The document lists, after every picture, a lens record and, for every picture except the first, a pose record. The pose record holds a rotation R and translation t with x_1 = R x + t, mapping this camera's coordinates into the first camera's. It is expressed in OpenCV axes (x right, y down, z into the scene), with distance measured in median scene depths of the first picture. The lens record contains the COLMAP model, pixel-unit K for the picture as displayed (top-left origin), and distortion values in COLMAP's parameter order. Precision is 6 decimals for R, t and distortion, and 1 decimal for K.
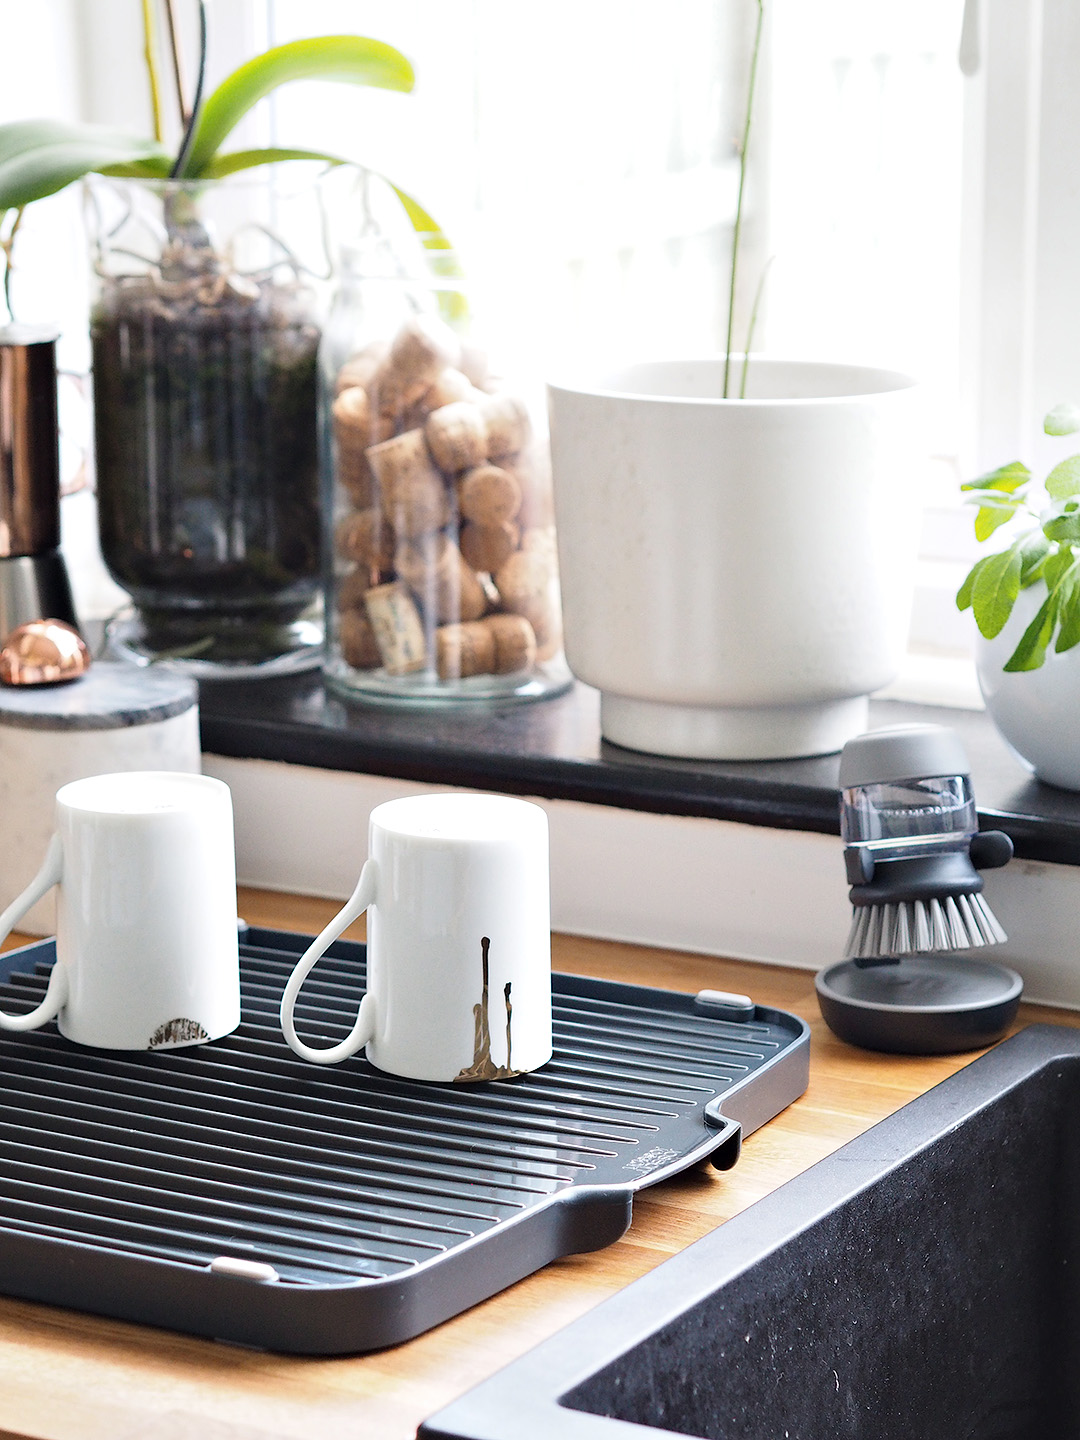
lens RADIAL K [[3931.8, 0, 527.6], [0, 3931.8, 724.1], [0, 0, 1]] dist [0.164362, 0.000000]
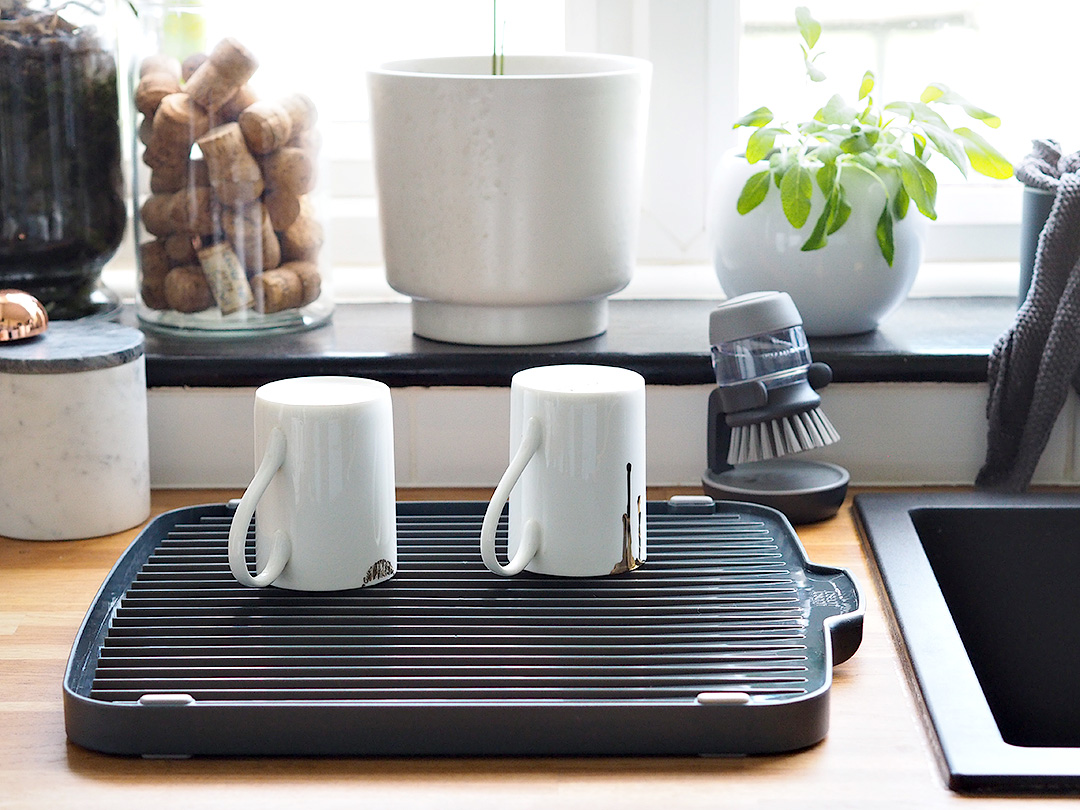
lens RADIAL K [[2948.8, 0, 539.5], [0, 2948.8, 398.9], [0, 0, 1]] dist [0.164362, 0.000000]
pose [[0.874412, -0.103918, 0.473925, -0.476828], [0.108513, 0.993937, 0.017731, 0.010405], [-0.472894, 0.035923, 0.880387, 0.117622]]
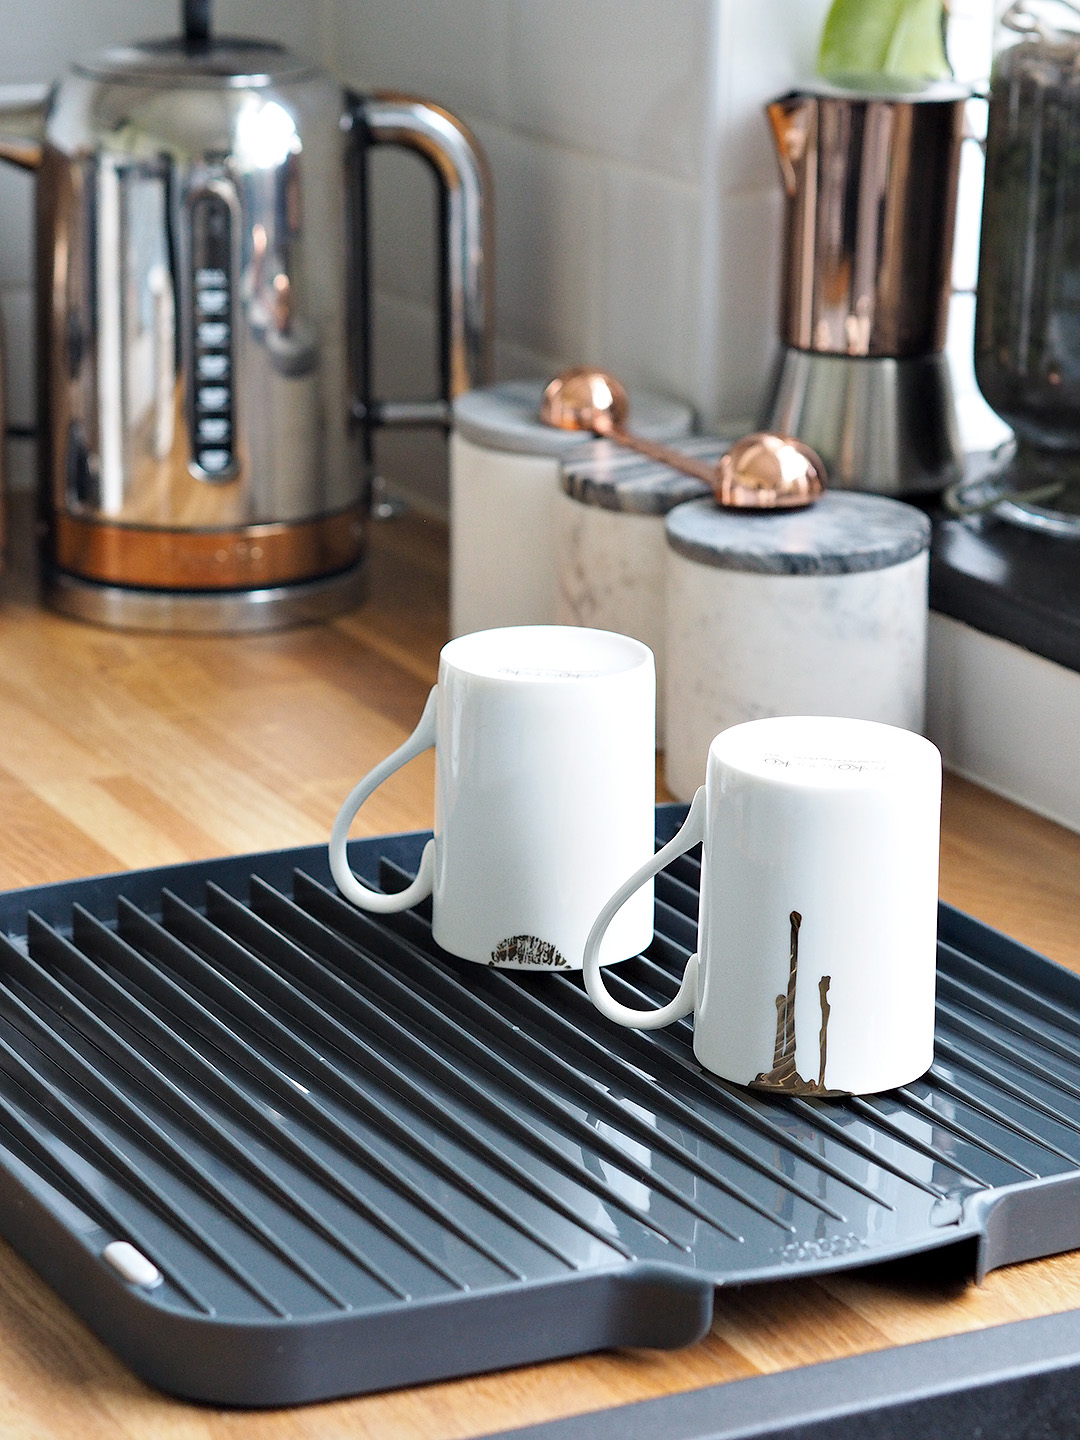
lens RADIAL K [[3931.8, 0, 536.6], [0, 3931.8, 729.1], [0, 0, 1]] dist [0.164362, 0.000000]
pose [[0.836025, 0.170578, -0.521503, 0.317580], [-0.136906, 0.985237, 0.102785, -0.049271], [0.531337, -0.014534, 0.847036, 0.300767]]
